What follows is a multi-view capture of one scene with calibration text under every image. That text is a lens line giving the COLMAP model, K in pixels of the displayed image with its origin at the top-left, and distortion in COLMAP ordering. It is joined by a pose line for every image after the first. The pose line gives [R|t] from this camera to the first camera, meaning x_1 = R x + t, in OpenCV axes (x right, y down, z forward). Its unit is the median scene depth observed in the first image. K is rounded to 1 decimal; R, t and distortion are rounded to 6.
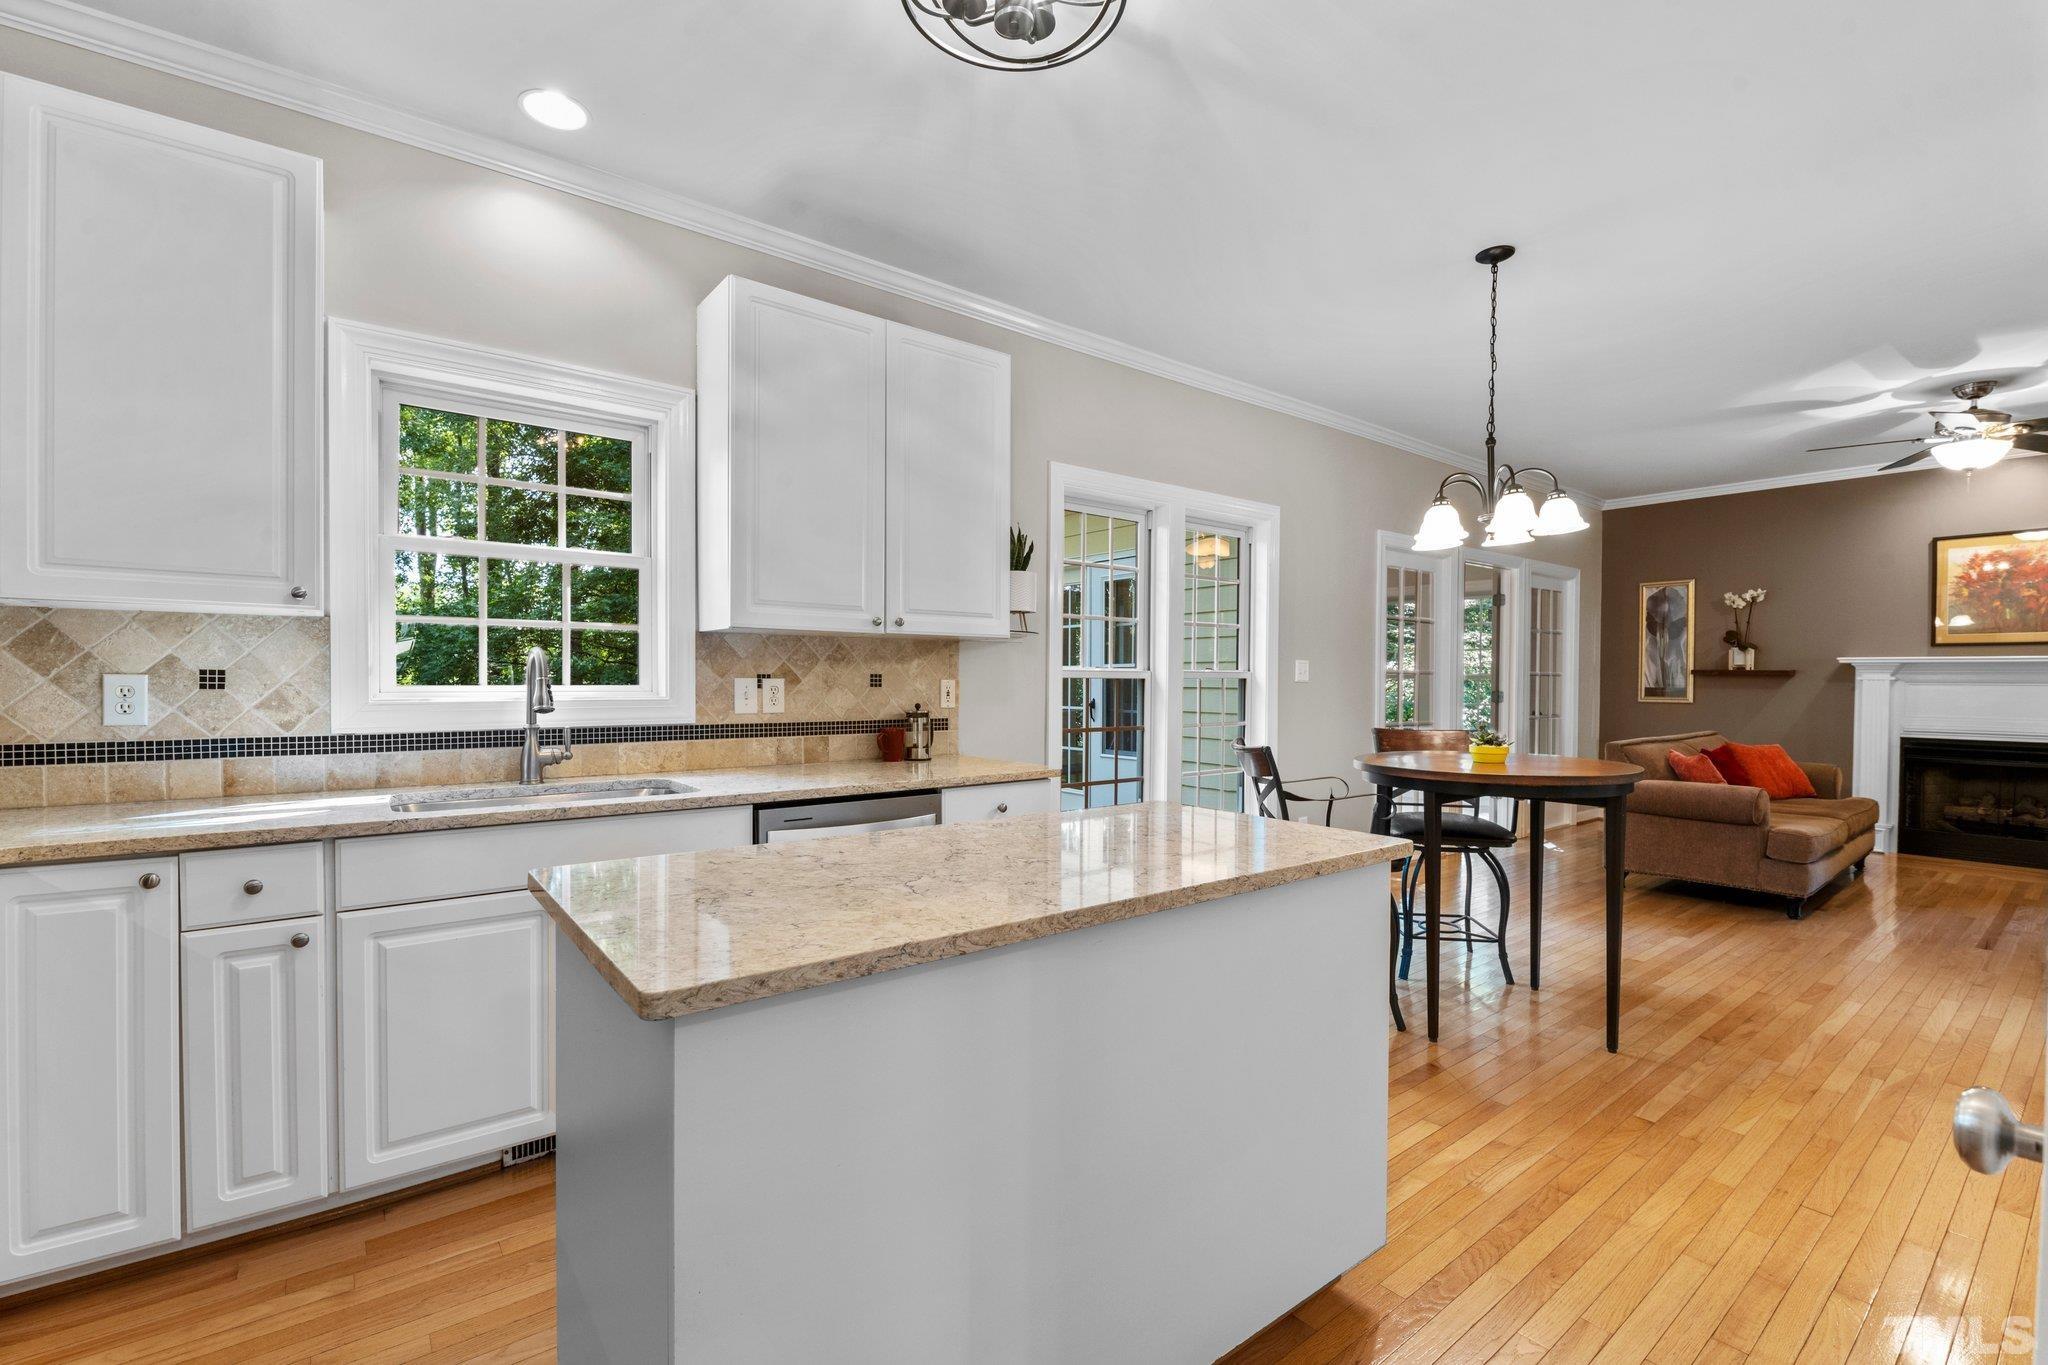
lens RADIAL K [[888.5, 0, 1027.2], [0, 888.5, 691.4], [0, 0, 1]] dist [-0.009883, -0.001536]
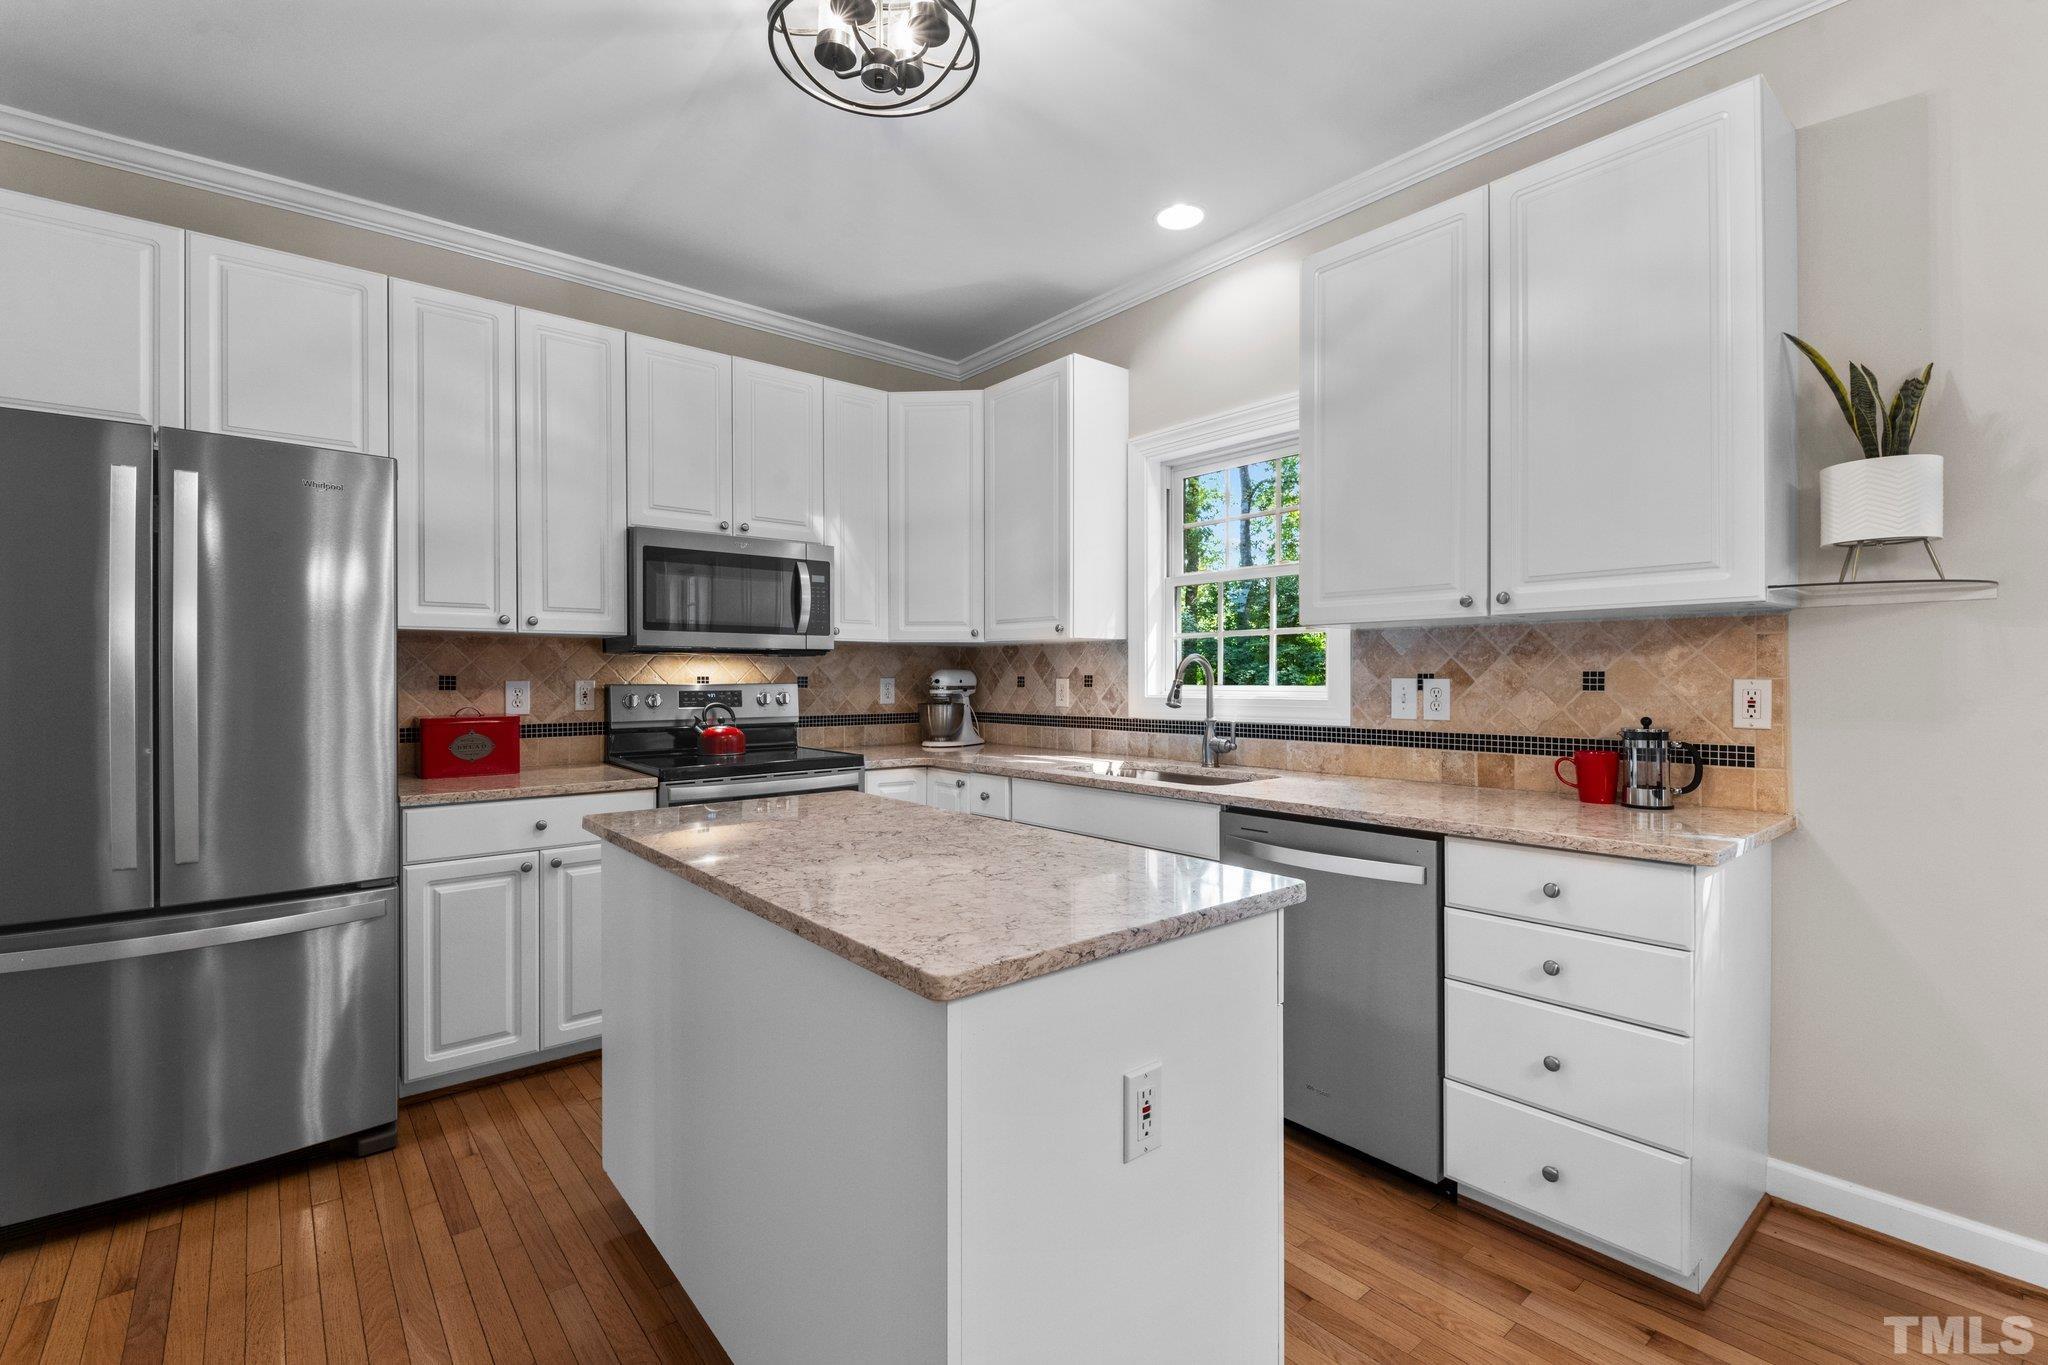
lens RADIAL K [[912.8, 0, 1018.1], [0, 912.8, 675.7], [0, 0, 1]] dist [0.001333, 0.000104]
pose [[0.018503, -0.007882, -0.999798, 0.762544], [-0.011357, 0.999903, -0.008093, -0.008097], [0.999764, 0.011504, 0.018412, 0.795854]]
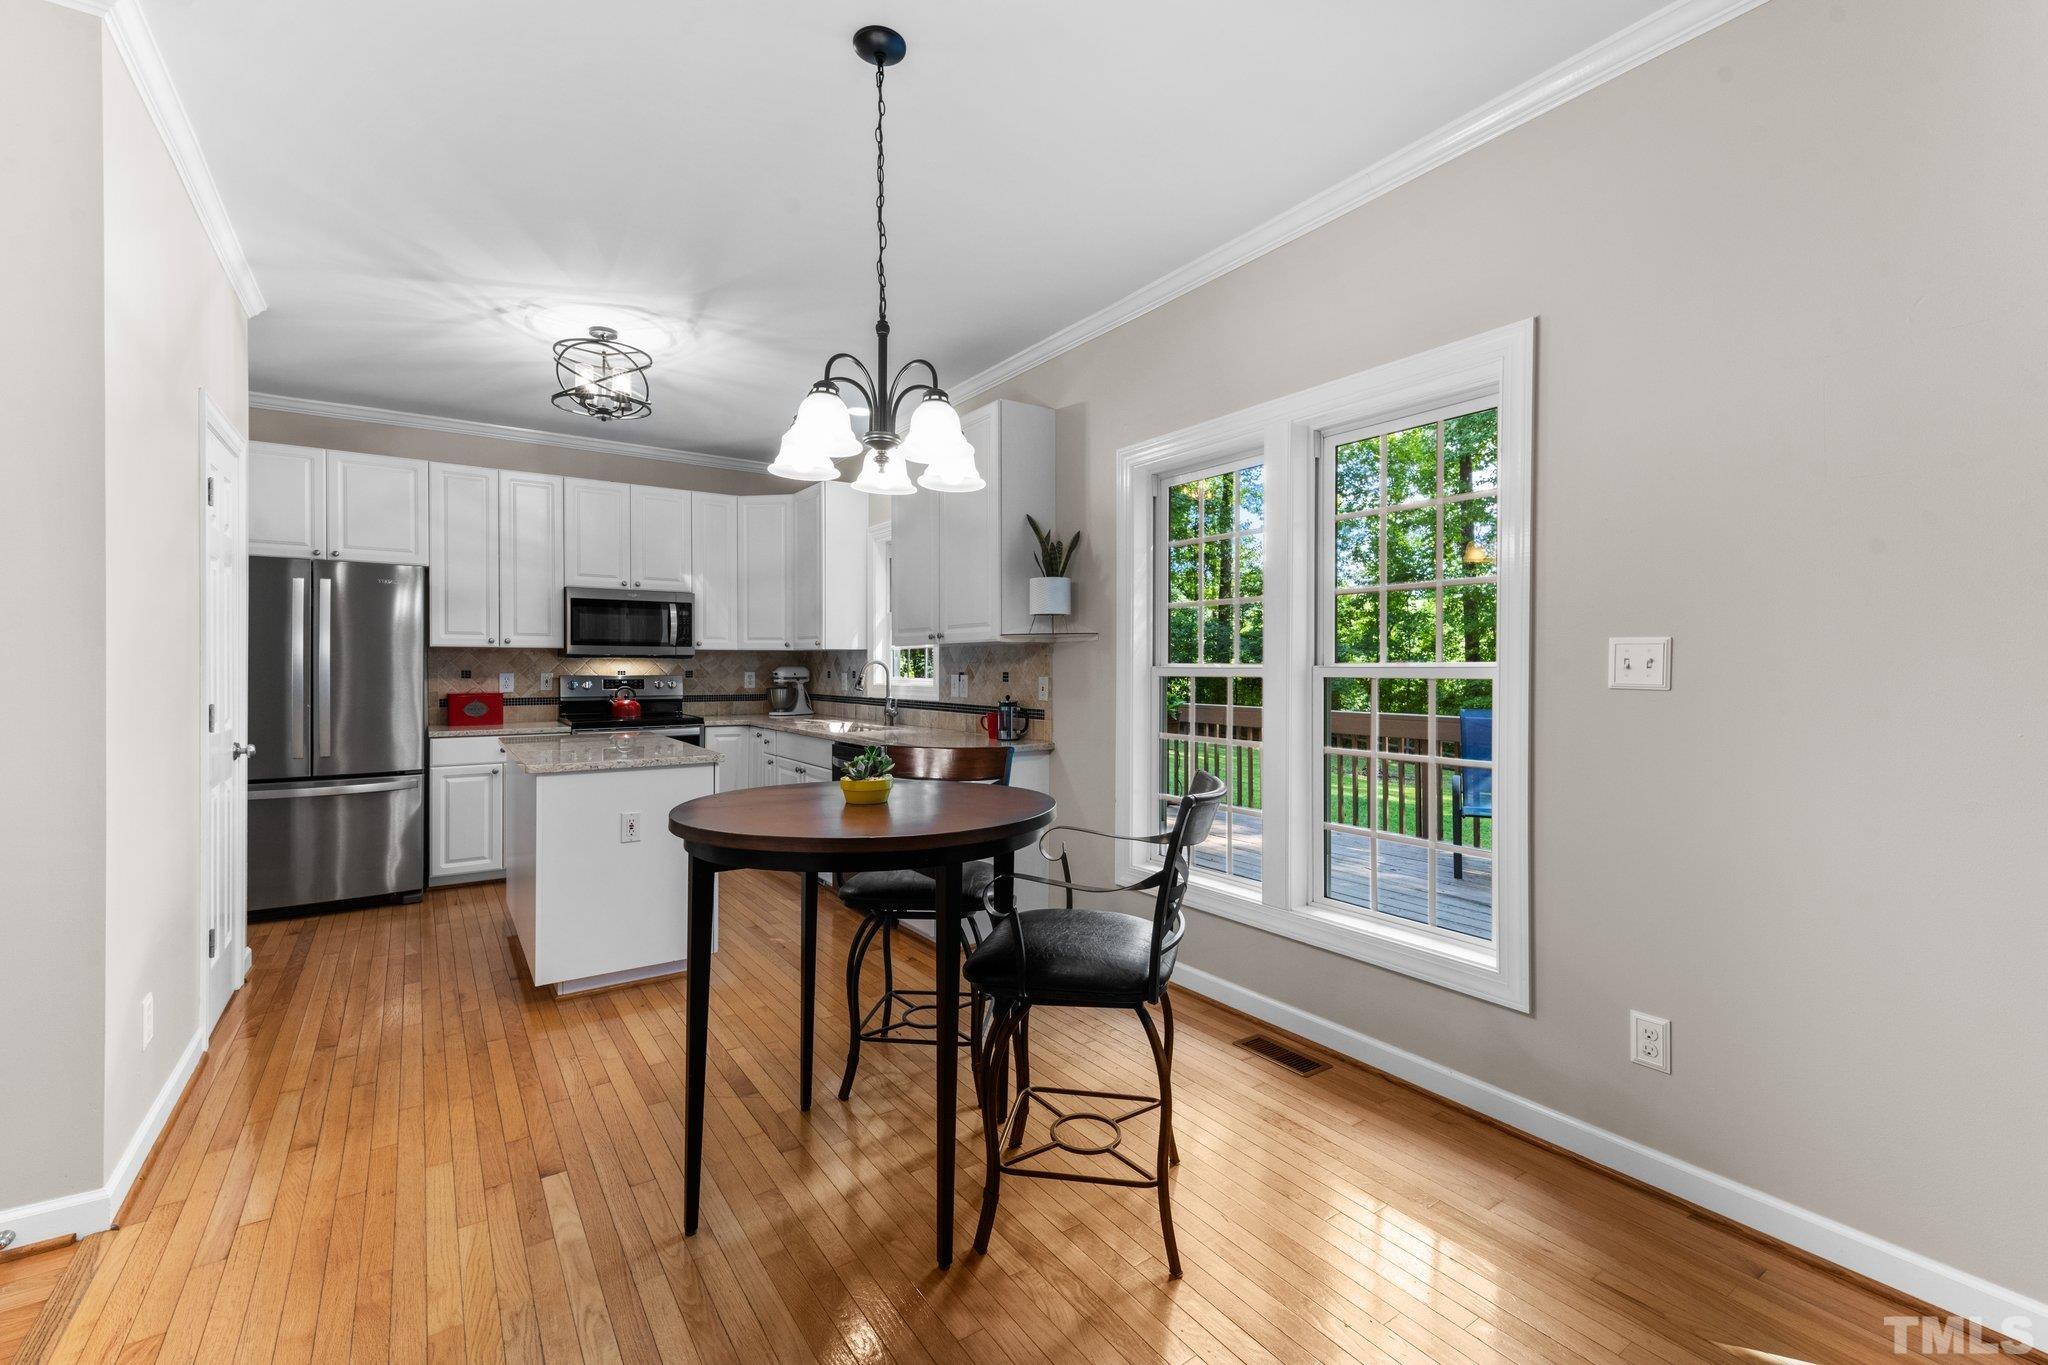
lens RADIAL K [[888.5, 0, 1043.7], [0, 888.5, 669.6], [0, 0, 1]] dist [-0.009883, -0.001536]
pose [[-0.055602, -0.003033, -0.998448, 1.673063], [-0.015715, 0.999874, -0.002162, -0.030531], [0.998329, 0.015571, -0.055643, 1.648721]]
